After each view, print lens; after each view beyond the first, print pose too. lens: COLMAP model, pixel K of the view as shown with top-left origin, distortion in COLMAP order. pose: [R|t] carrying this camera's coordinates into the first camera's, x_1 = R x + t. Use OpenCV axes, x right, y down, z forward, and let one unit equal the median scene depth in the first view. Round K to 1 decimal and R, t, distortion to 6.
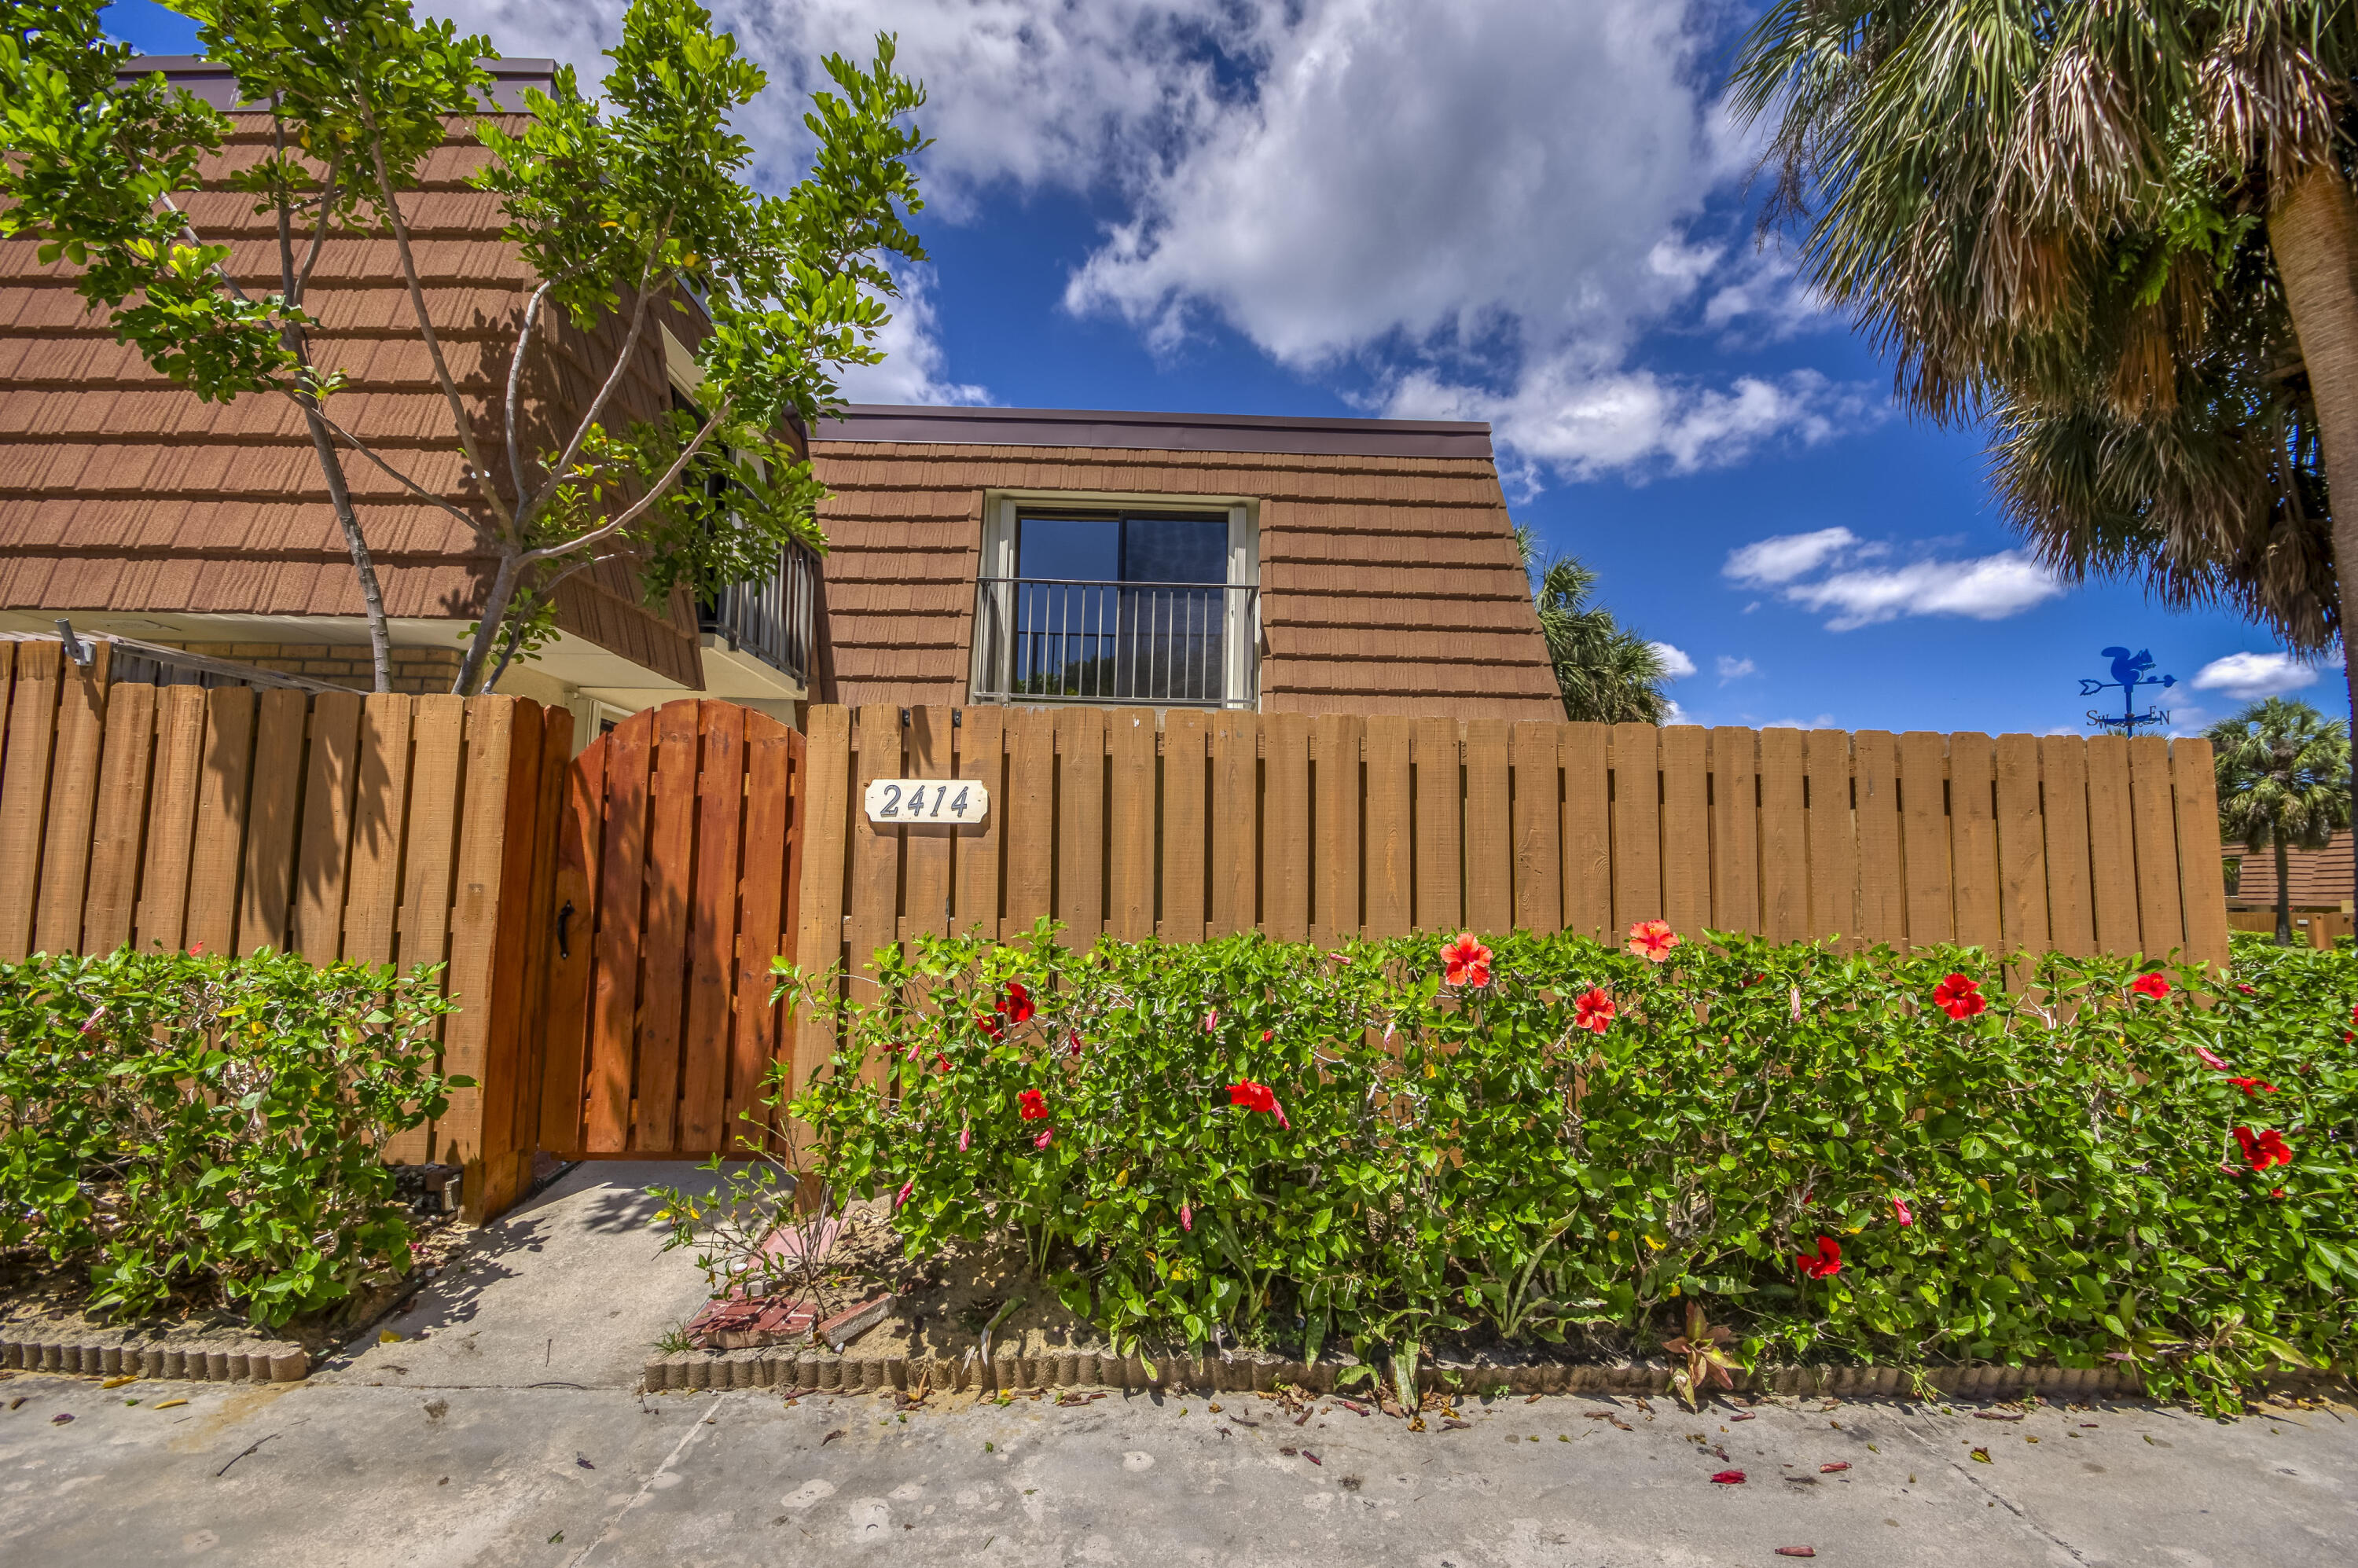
lens RADIAL K [[1061.6, 0, 1184.7], [0, 1061.6, 808.5], [0, 0, 1]] dist [-0.000024, 0.000987]
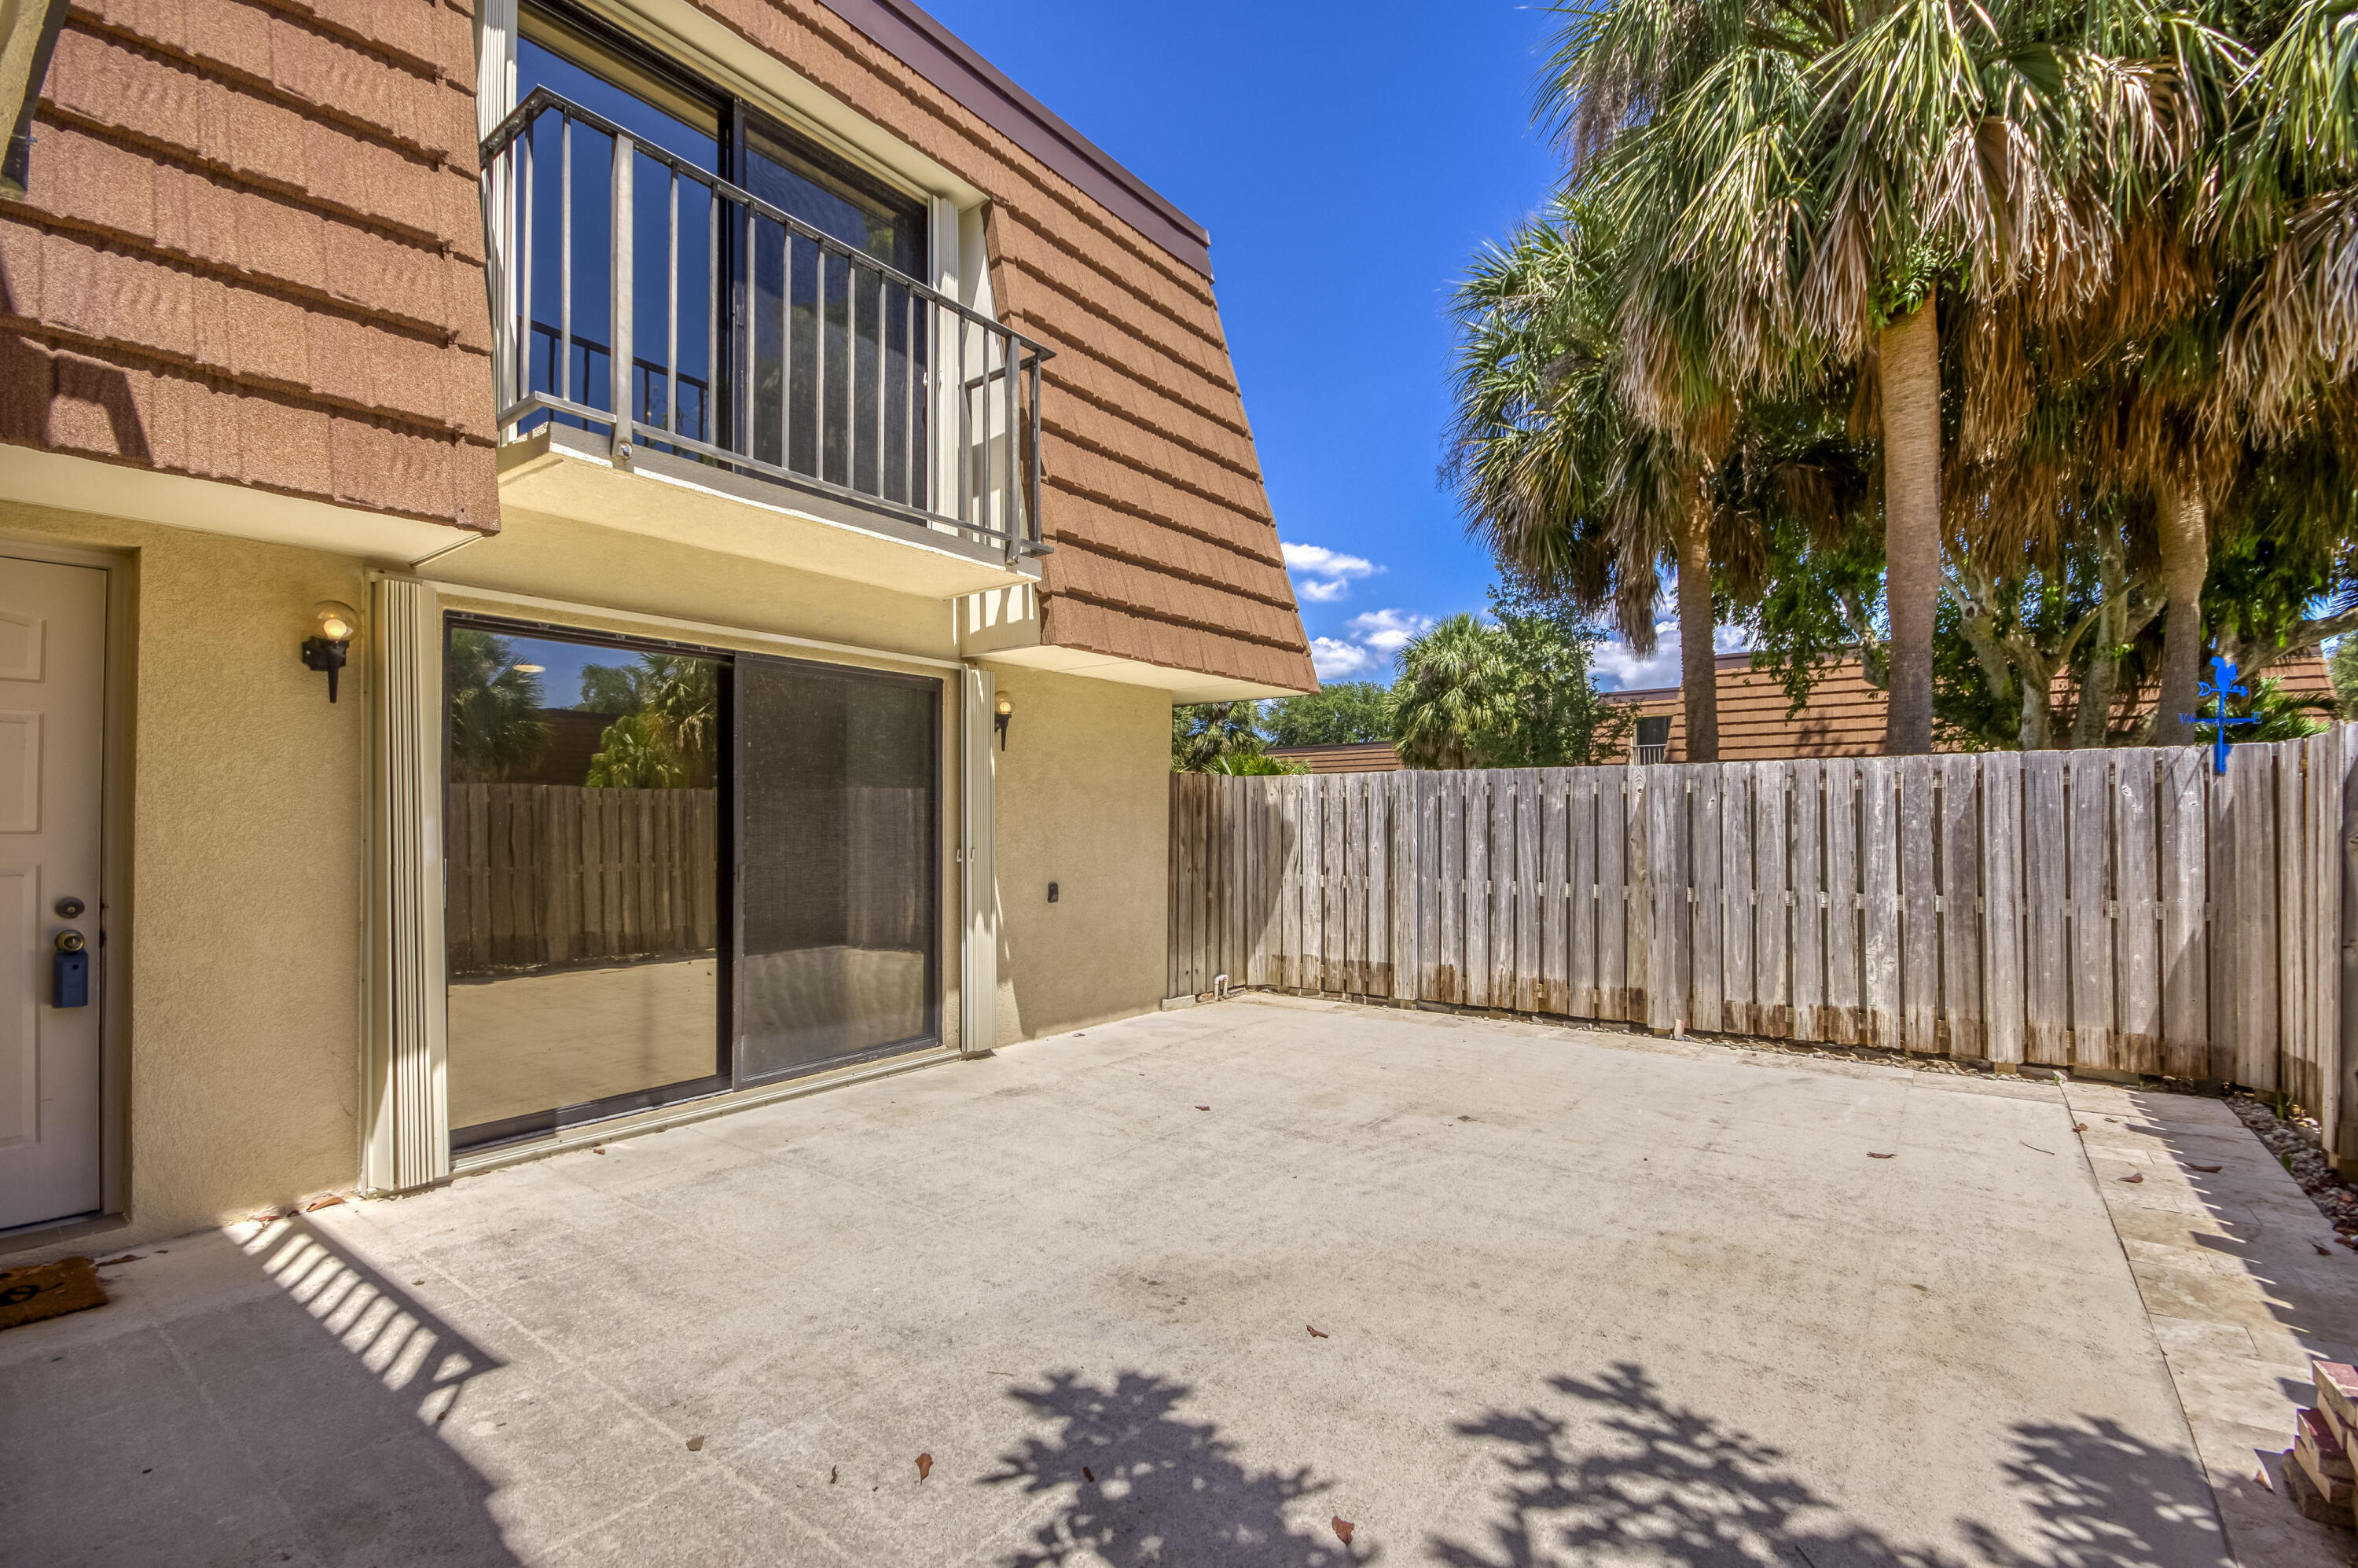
lens RADIAL K [[1061.6, 0, 1184.7], [0, 1061.6, 808.5], [0, 0, 1]] dist [-0.000024, 0.000987]
pose [[0.610294, -0.011021, 0.792098, -0.337335], [-0.057972, 0.996601, 0.058533, 0.003559], [-0.790051, -0.081641, 0.607581, 0.534826]]
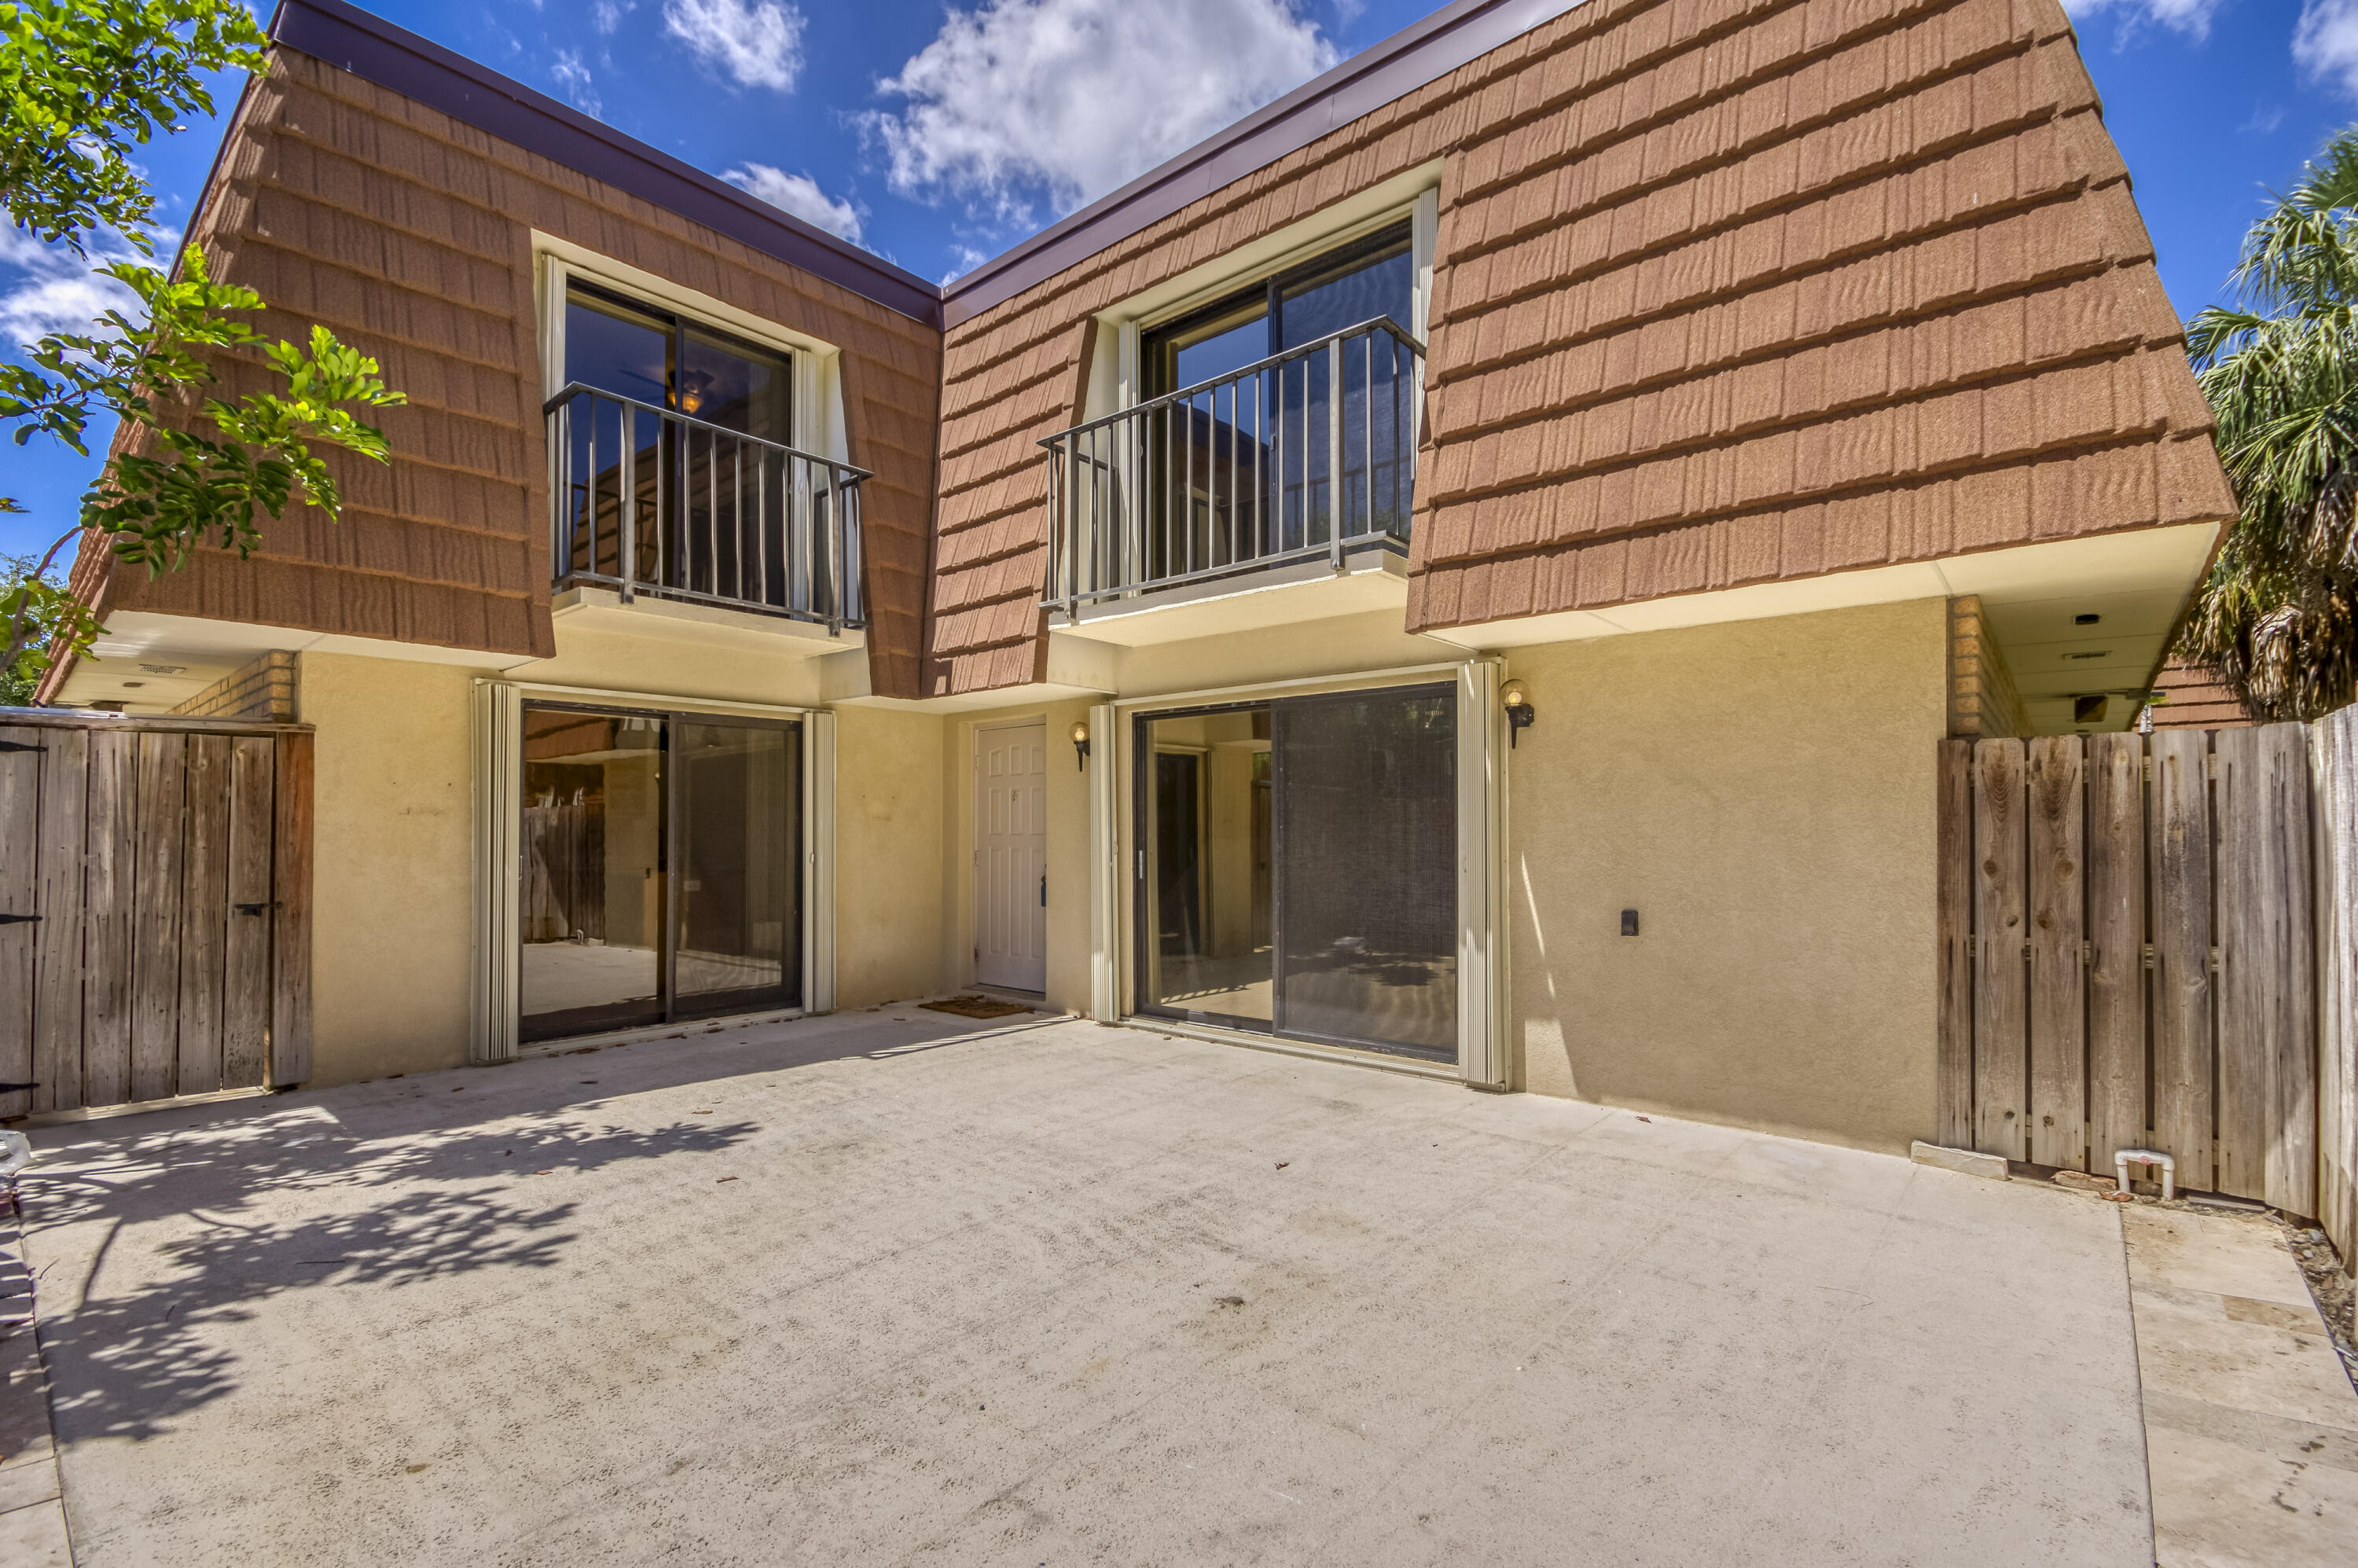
lens RADIAL K [[1020.9, 0, 1188.0], [0, 1020.9, 820.8], [0, 0, 1]] dist [-0.002436, -0.001149]
pose [[0.751638, -0.025861, -0.659069, 0.310355], [0.074440, 0.996173, 0.045807, 0.013028], [0.655362, -0.083492, 0.750686, 0.498938]]
